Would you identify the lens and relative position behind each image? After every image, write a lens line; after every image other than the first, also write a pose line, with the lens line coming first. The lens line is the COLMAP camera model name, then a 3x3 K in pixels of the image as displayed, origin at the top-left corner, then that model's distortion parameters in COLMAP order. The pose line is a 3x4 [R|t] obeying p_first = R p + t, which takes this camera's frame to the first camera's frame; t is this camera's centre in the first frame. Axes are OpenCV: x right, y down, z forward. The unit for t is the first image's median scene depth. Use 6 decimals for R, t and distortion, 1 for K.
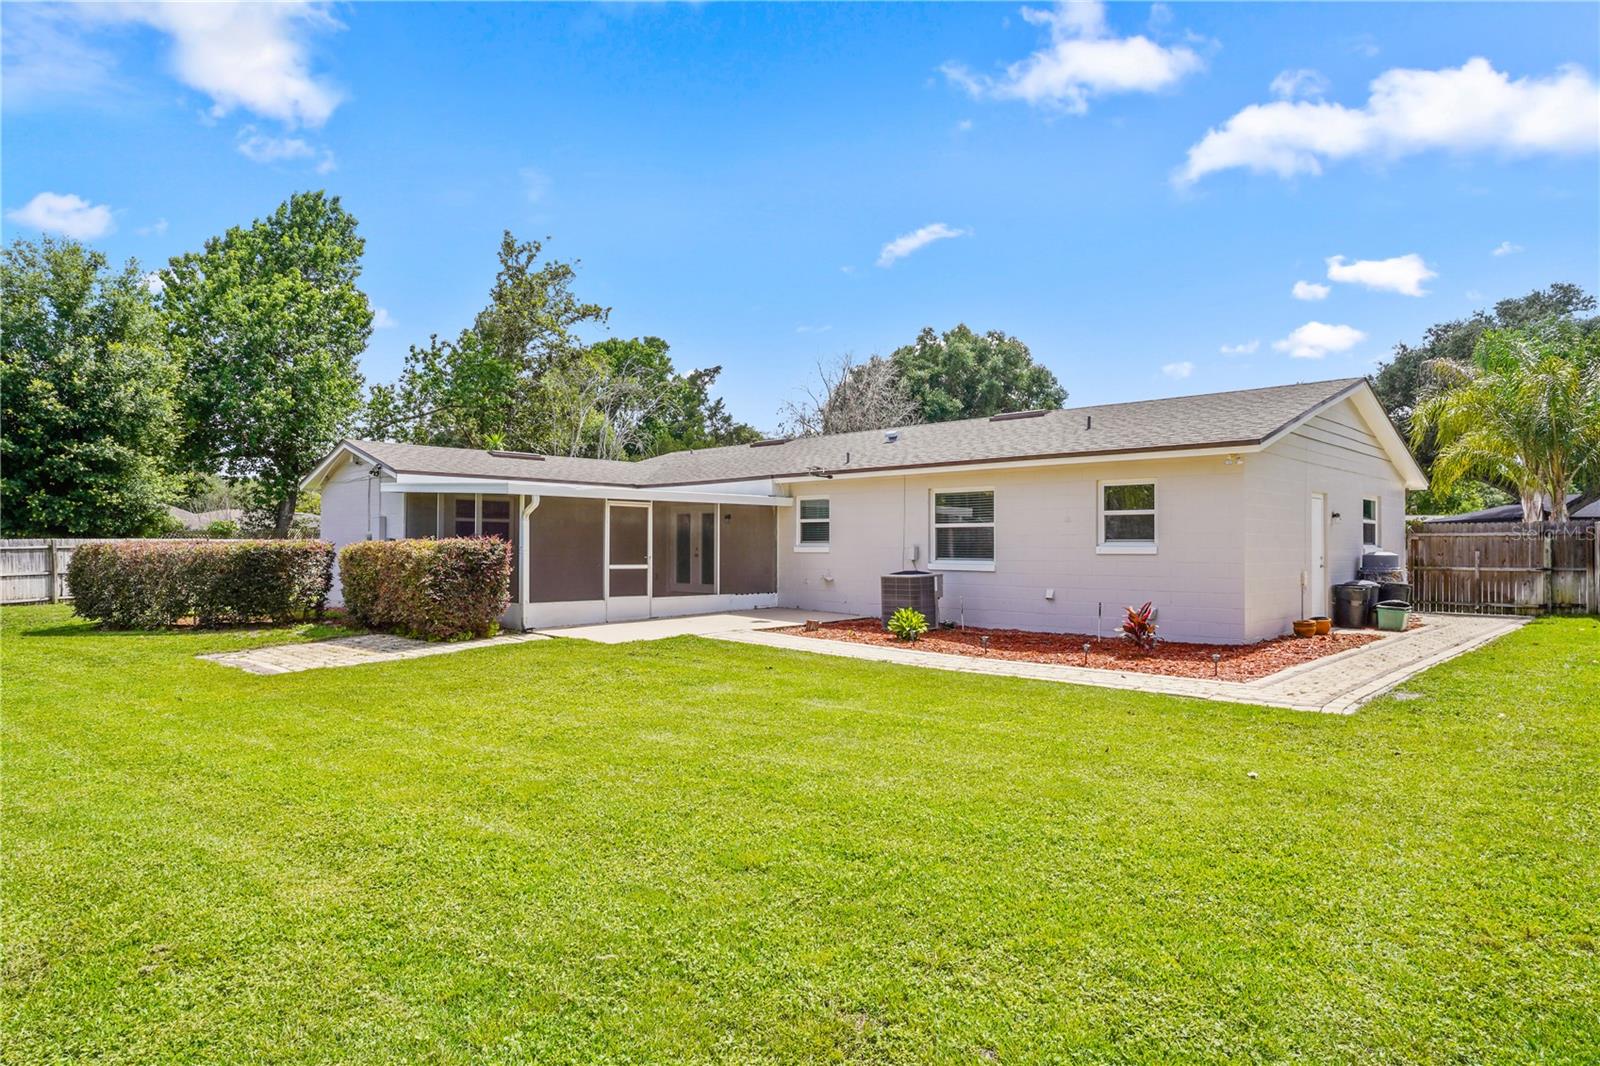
lens RADIAL K [[953.1, 0, 805.8], [0, 953.1, 541.4], [0, 0, 1]] dist [-0.039555, -0.001725]
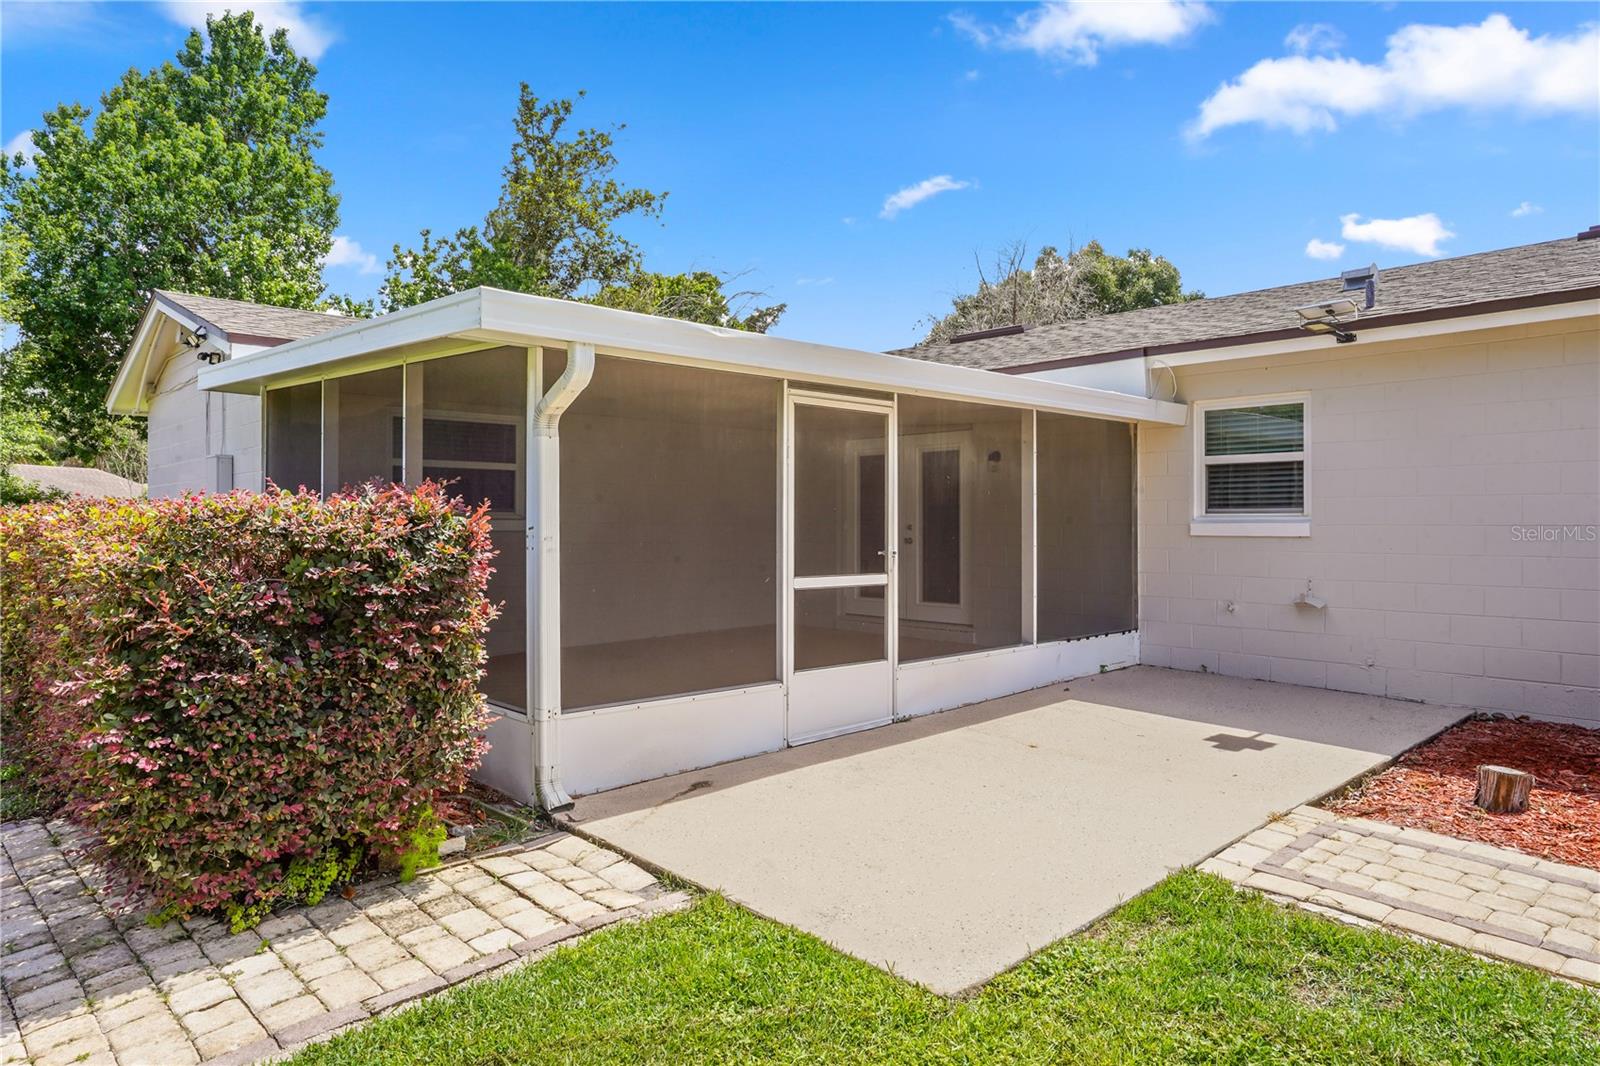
lens RADIAL K [[983.7, 0, 800.0], [0, 983.7, 533.0], [0, 0, 1]] dist [-0.023137, 0.001506]
pose [[0.999085, -0.001930, -0.042714, -0.083473], [0.002686, 0.999841, 0.017656, 0.001181], [0.042673, -0.017755, 0.998931, 0.286344]]
